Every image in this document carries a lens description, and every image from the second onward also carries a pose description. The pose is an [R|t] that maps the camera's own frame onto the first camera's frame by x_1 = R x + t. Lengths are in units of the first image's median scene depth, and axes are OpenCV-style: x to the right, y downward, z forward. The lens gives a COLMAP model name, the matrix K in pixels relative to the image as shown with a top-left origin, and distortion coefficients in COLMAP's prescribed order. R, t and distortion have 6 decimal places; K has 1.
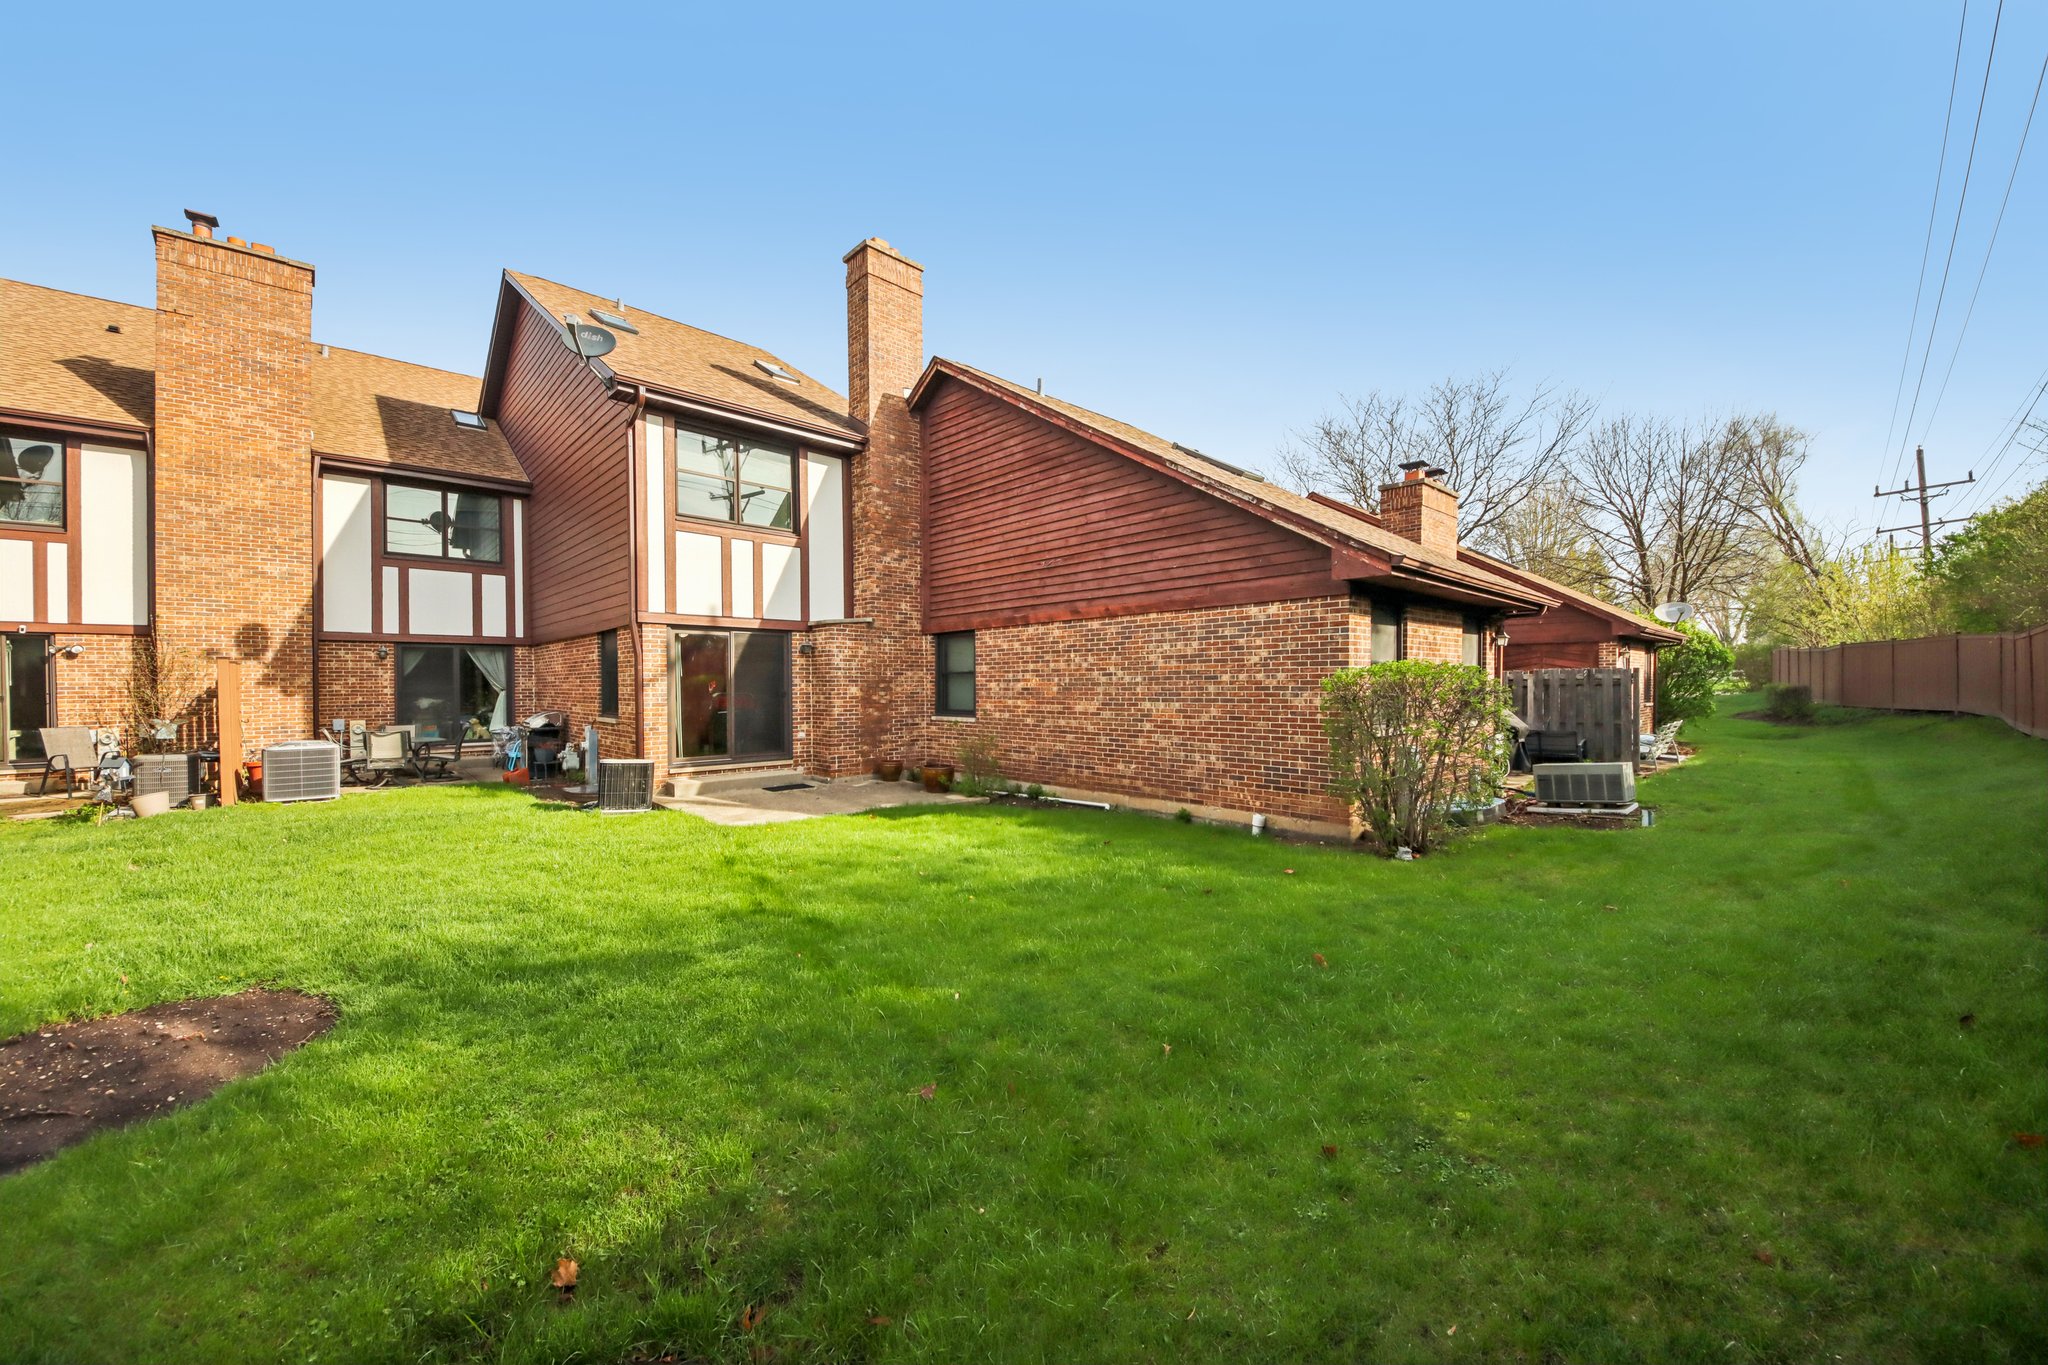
lens RADIAL K [[762.7, 0, 1018.2], [0, 762.7, 693.2], [0, 0, 1]] dist [0.044467, -0.028494]
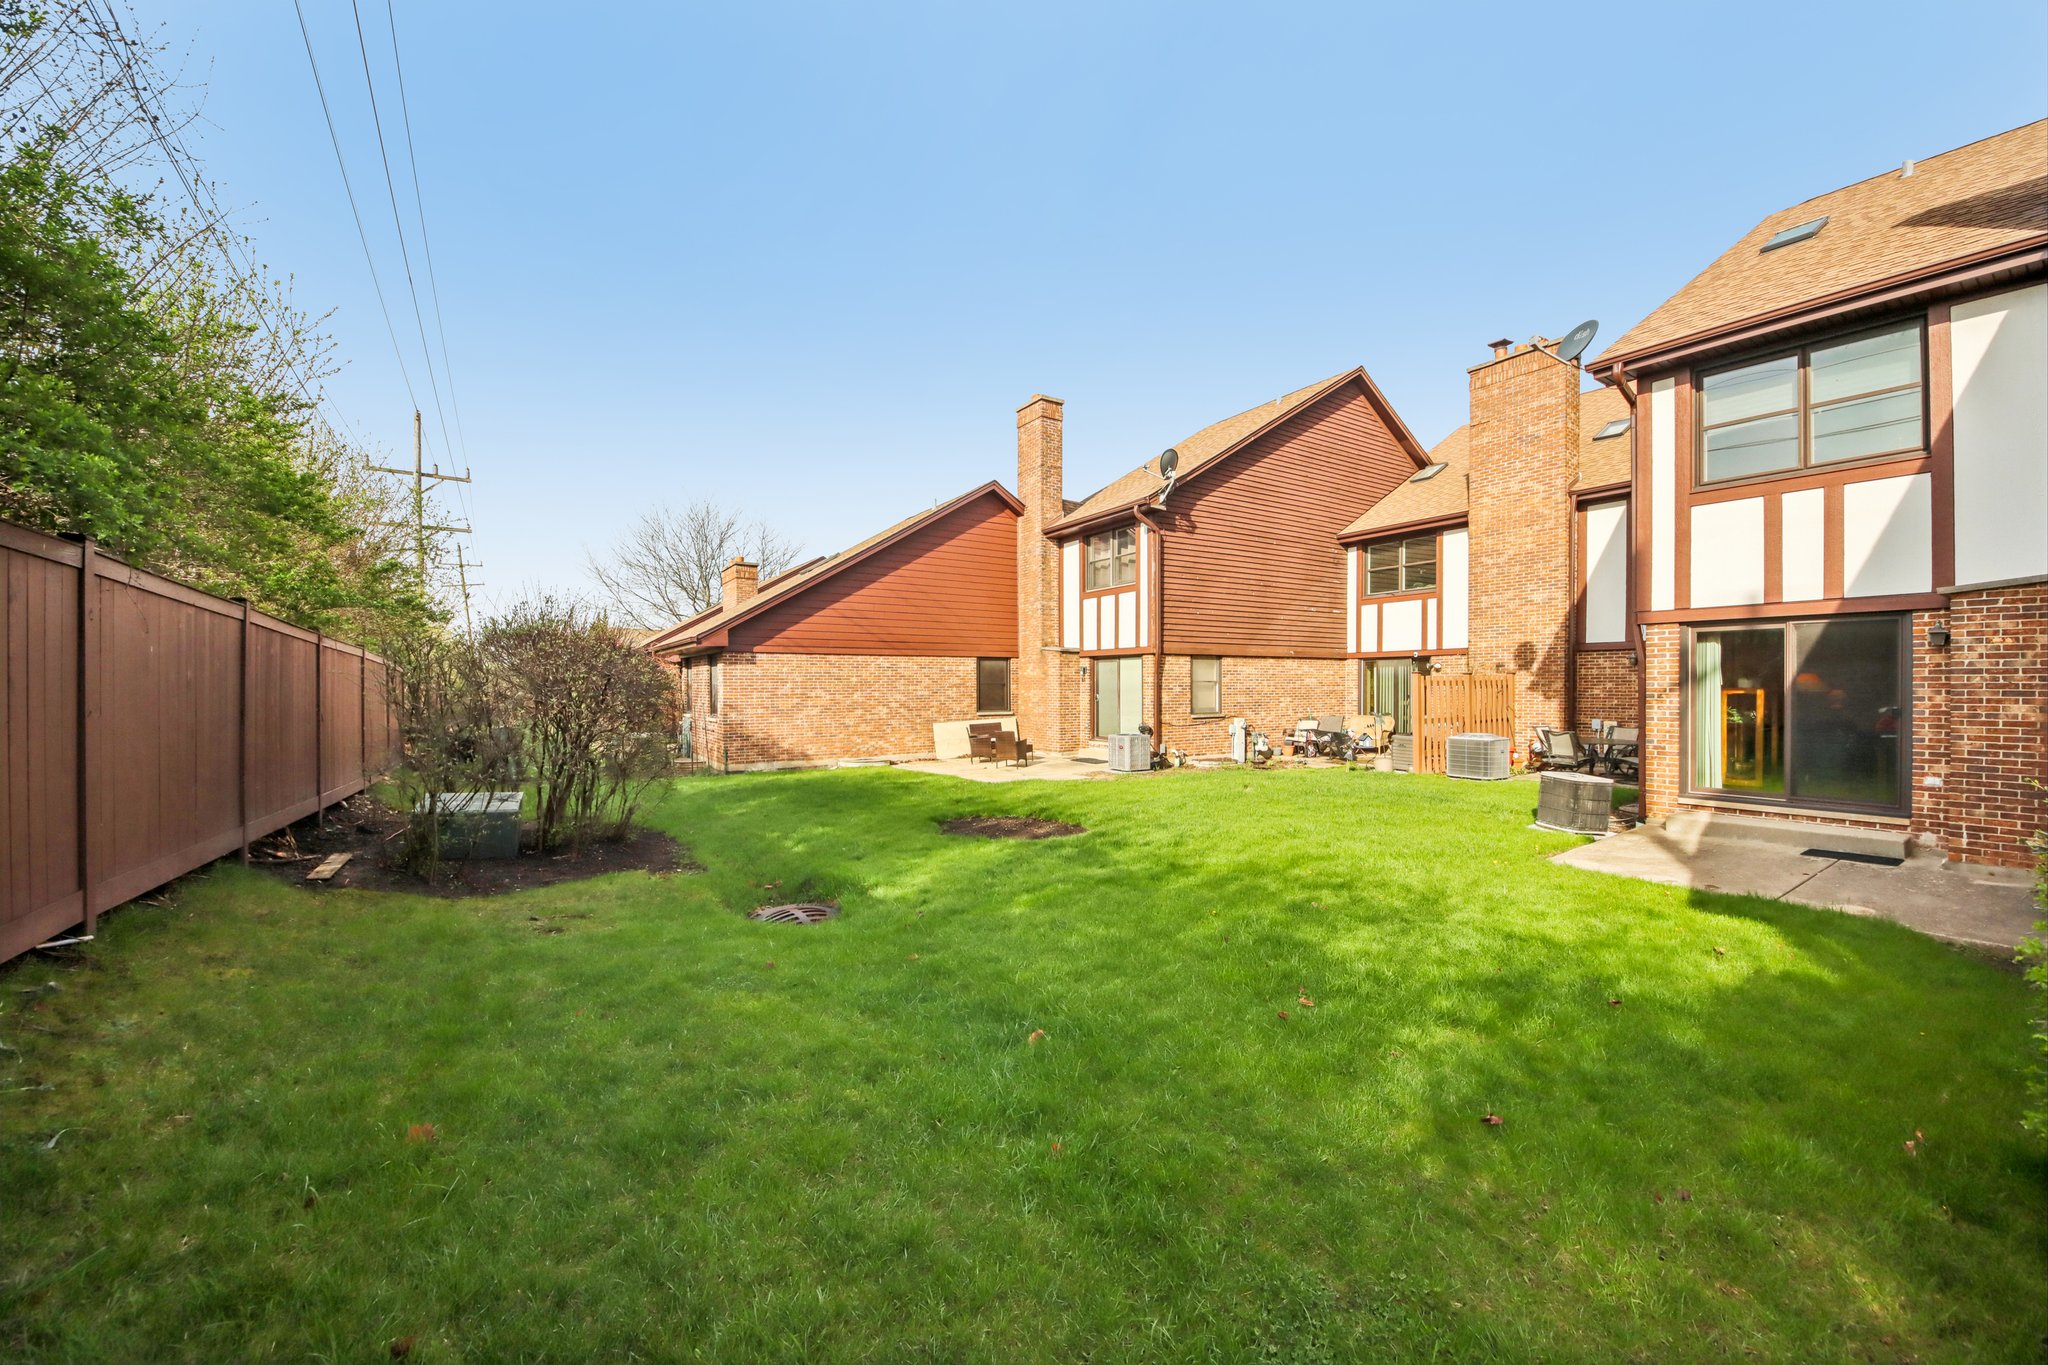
lens RADIAL K [[747.9, 0, 1016.8], [0, 747.9, 682.9], [0, 0, 1]] dist [0.000679, -0.012380]
pose [[-0.138443, 0.000013, -0.990370, 0.363877], [-0.003963, 0.999992, 0.000567, -0.019519], [0.990362, 0.004003, -0.138442, 0.347457]]
